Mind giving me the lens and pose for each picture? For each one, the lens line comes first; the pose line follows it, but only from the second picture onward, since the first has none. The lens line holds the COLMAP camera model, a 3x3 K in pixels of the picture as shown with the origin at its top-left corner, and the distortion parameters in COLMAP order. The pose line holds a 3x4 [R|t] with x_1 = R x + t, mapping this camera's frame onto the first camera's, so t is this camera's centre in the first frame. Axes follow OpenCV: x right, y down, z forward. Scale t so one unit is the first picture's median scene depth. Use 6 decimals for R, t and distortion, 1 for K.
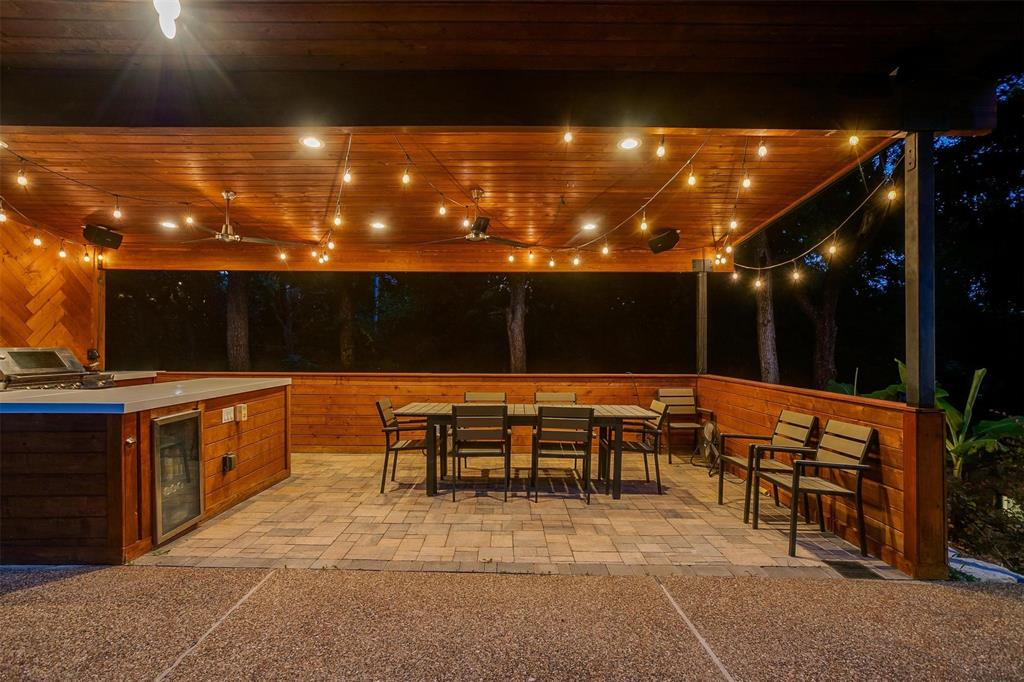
lens RADIAL K [[489.6, 0, 512.0], [0, 489.6, 341.0], [0, 0, 1]] dist [-0.051482, 0.026169]
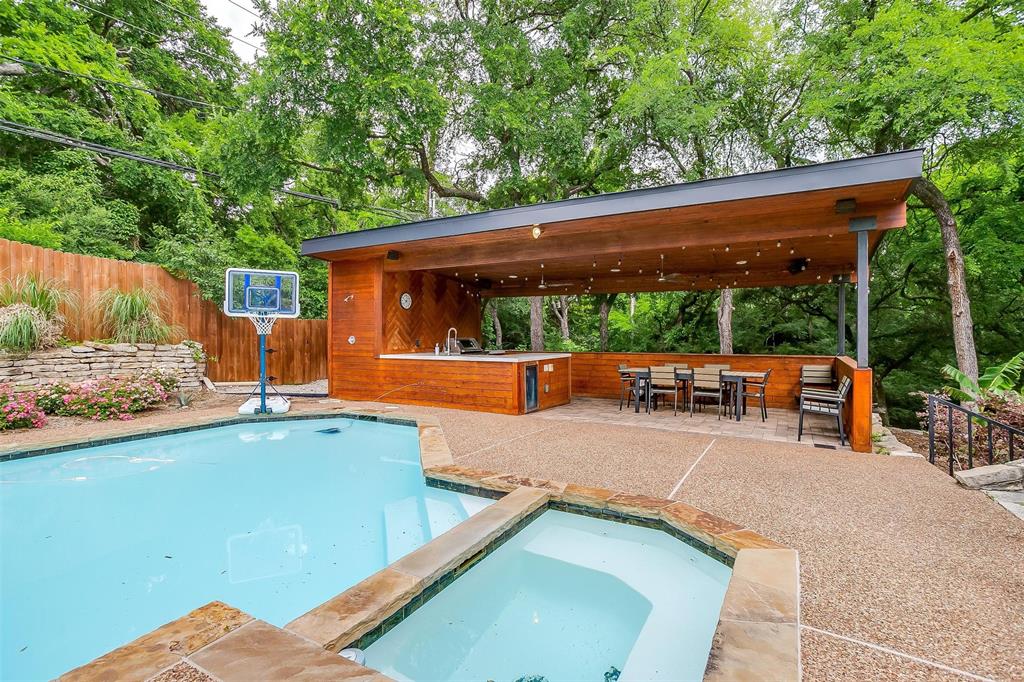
lens RADIAL K [[489.6, 0, 512.0], [0, 489.6, 341.0], [0, 0, 1]] dist [-0.051482, 0.026169]
pose [[0.860132, 0.001425, -0.510069, 0.295732], [0.010948, 0.999714, 0.021255, -0.016158], [0.509954, -0.023866, 0.859871, -0.701126]]
